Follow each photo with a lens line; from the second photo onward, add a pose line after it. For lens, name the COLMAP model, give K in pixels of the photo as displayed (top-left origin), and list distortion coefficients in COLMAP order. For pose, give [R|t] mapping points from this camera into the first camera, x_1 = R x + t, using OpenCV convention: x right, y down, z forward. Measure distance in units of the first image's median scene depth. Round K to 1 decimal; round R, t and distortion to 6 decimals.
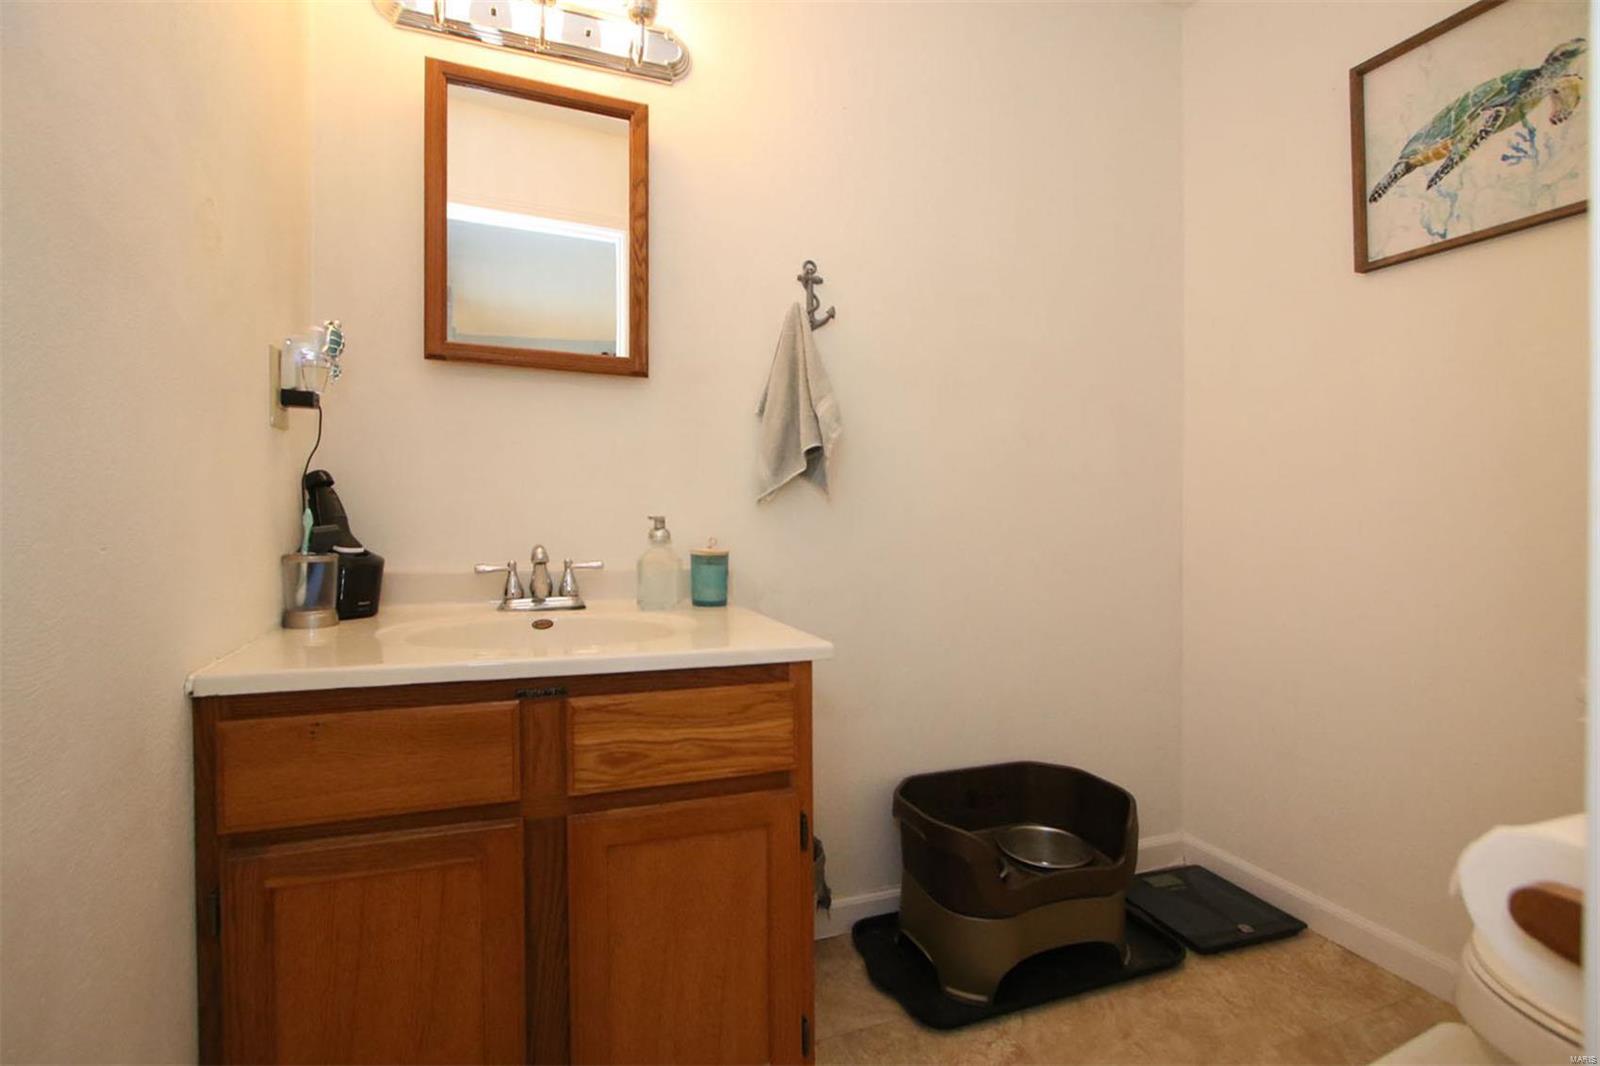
lens RADIAL K [[735.7, 0, 811.8], [0, 735.7, 534.0], [0, 0, 1]] dist [-0.013626, 0.001083]
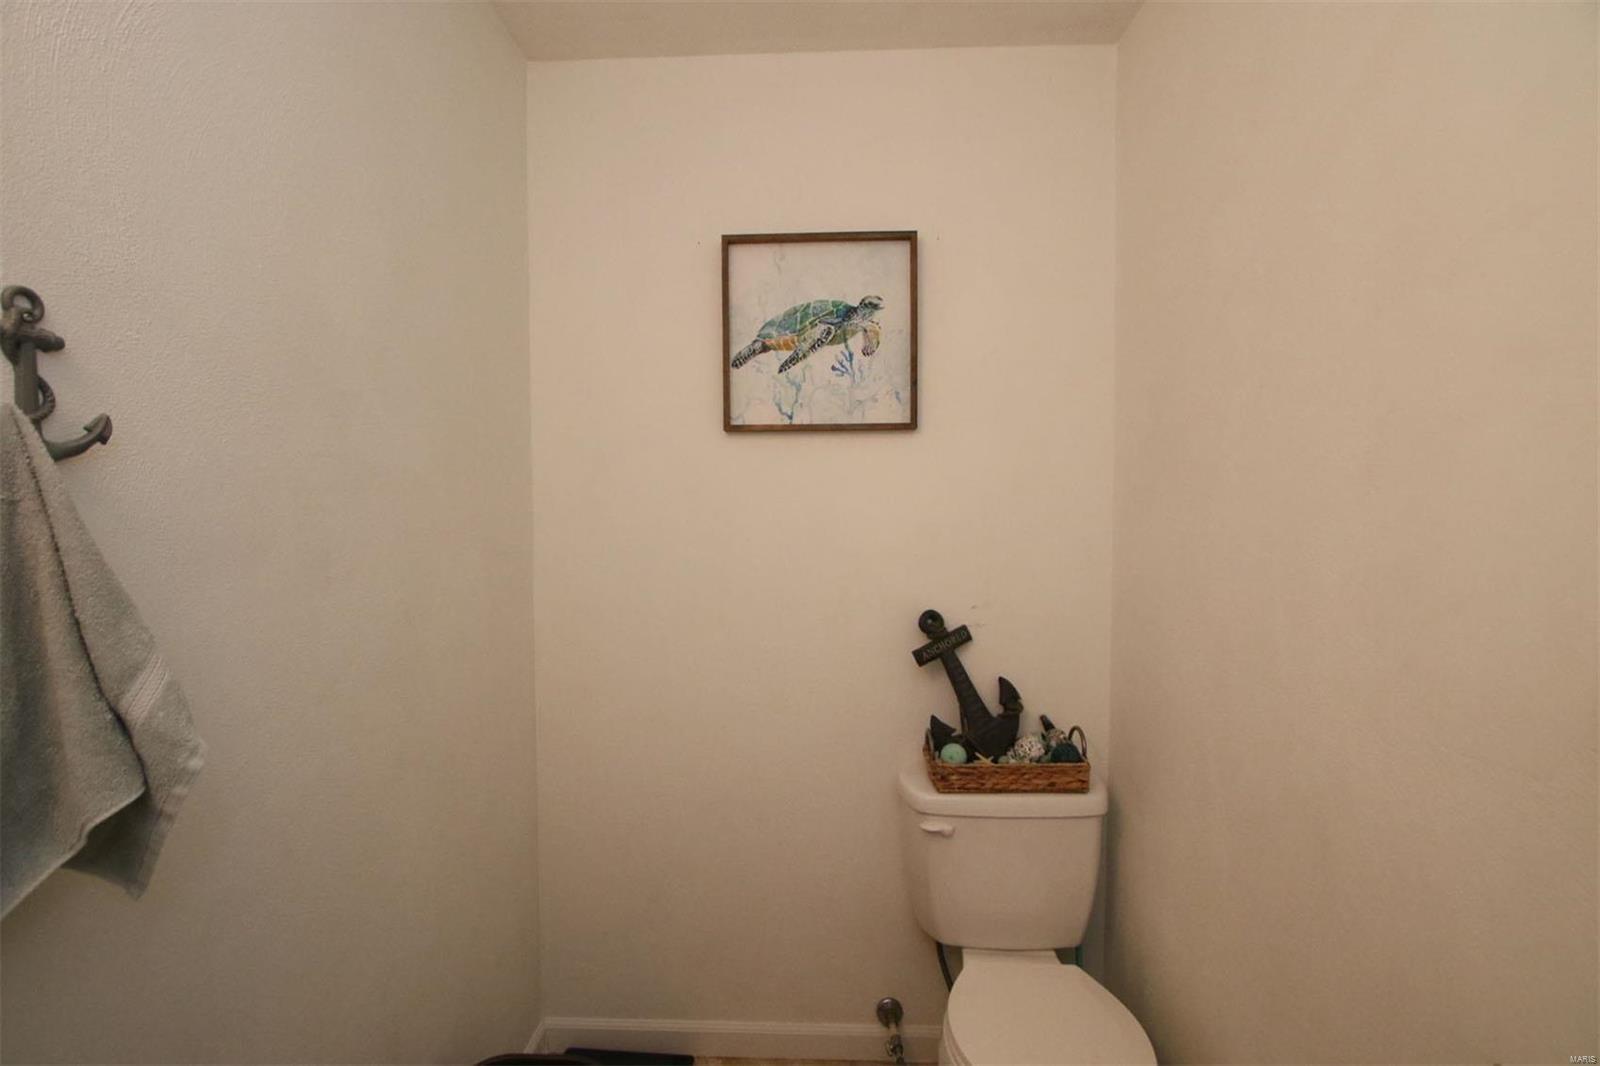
lens RADIAL K [[735.7, 0, 798.3], [0, 735.7, 533.5], [0, 0, 1]] dist [-0.013626, 0.001083]
pose [[0.405134, -0.040126, 0.913376, -0.206039], [0.028013, 0.999112, 0.031467, -0.272202], [-0.913828, 0.012838, 0.405899, 0.536652]]
